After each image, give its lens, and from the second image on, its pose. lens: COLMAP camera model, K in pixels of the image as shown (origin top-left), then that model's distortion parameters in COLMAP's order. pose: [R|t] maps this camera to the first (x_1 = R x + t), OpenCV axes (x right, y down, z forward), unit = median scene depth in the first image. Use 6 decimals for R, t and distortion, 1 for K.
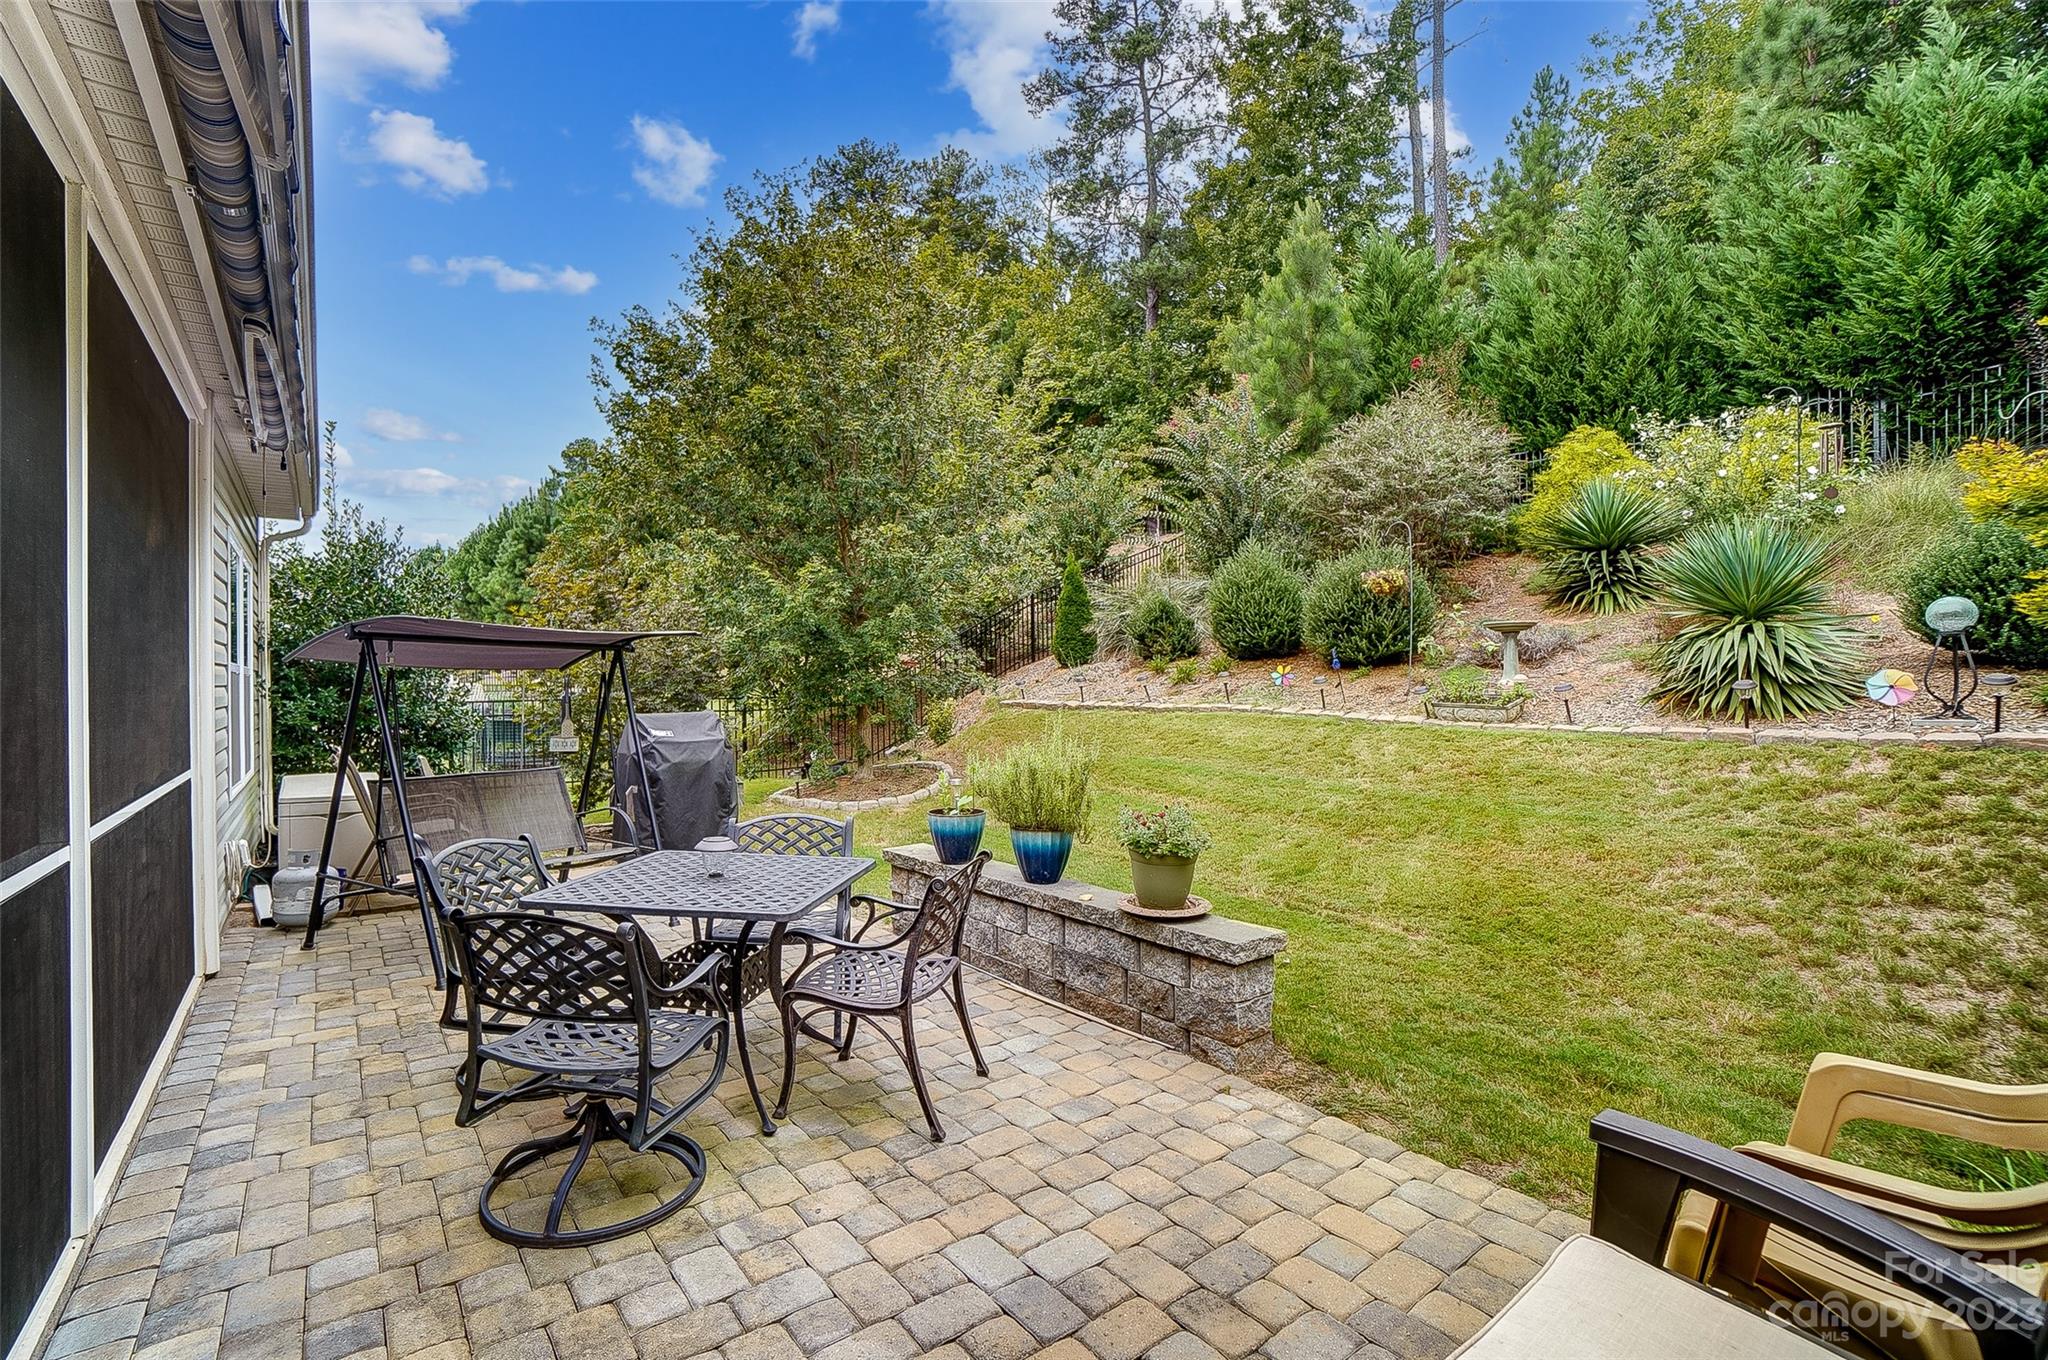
lens RADIAL K [[925.6, 0, 998.2], [0, 925.6, 669.8], [0, 0, 1]] dist [-0.050148, 0.020876]
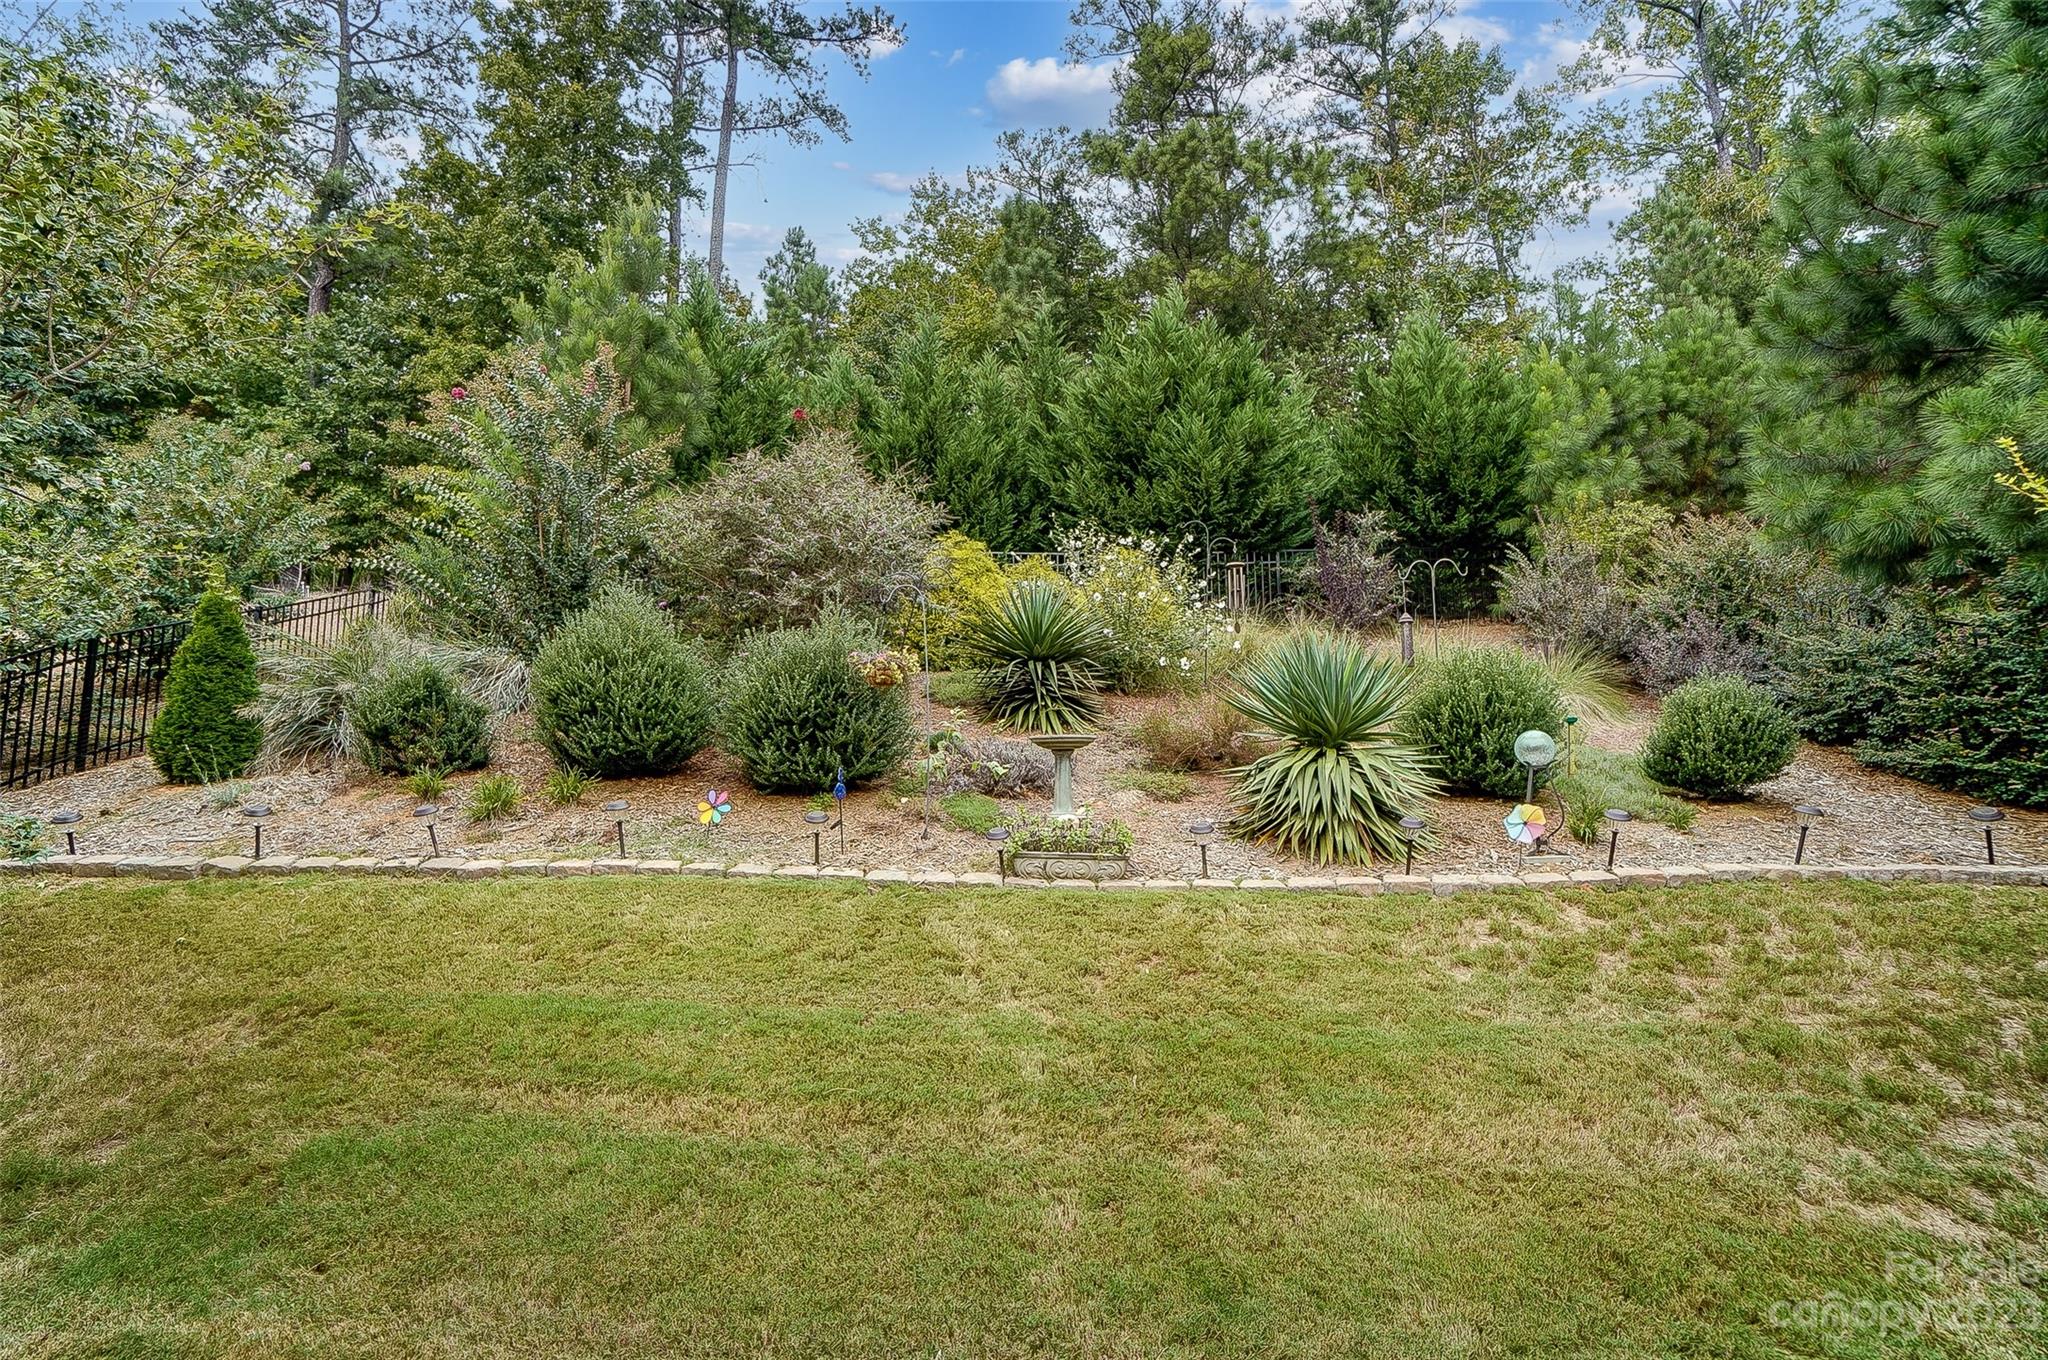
lens RADIAL K [[918.0, 0, 1024.0], [0, 918.0, 680.0], [0, 0, 1]] dist [-0.052594, 0.014019]
pose [[0.614927, 0.099998, 0.782218, -0.035108], [-0.008549, 0.992714, -0.120188, -0.005647], [-0.788537, 0.067219, 0.611302, 0.404175]]
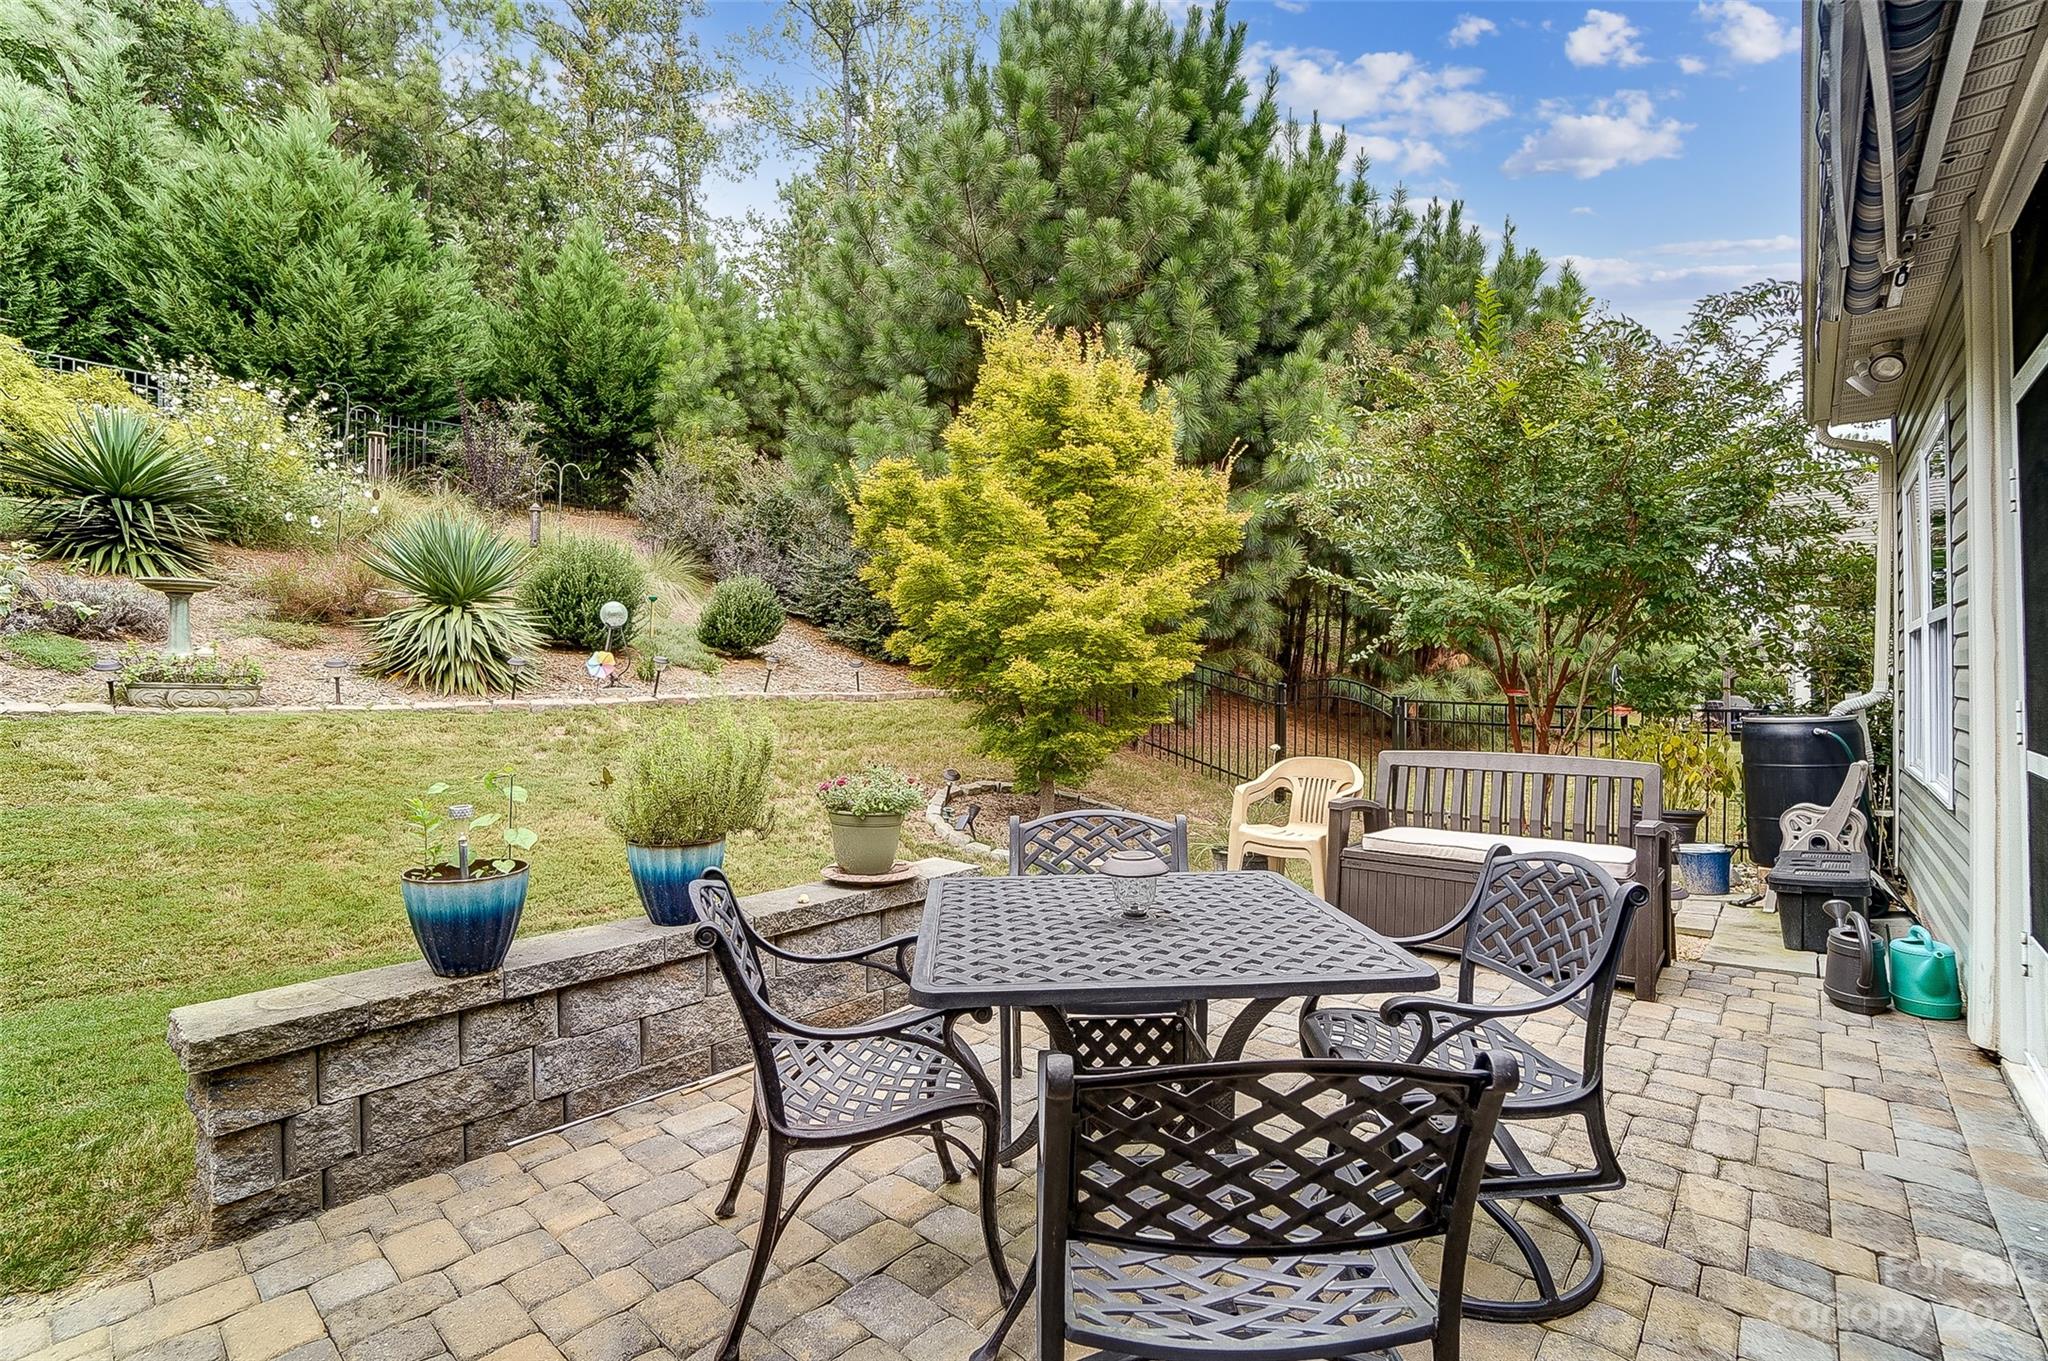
lens RADIAL K [[925.6, 0, 998.2], [0, 925.6, 670.3], [0, 0, 1]] dist [-0.050148, 0.020876]
pose [[-0.174048, 0.009367, 0.984693, -0.226500], [-0.012233, 0.999857, -0.011674, 0.017719], [-0.984661, -0.014078, -0.173908, 0.318822]]
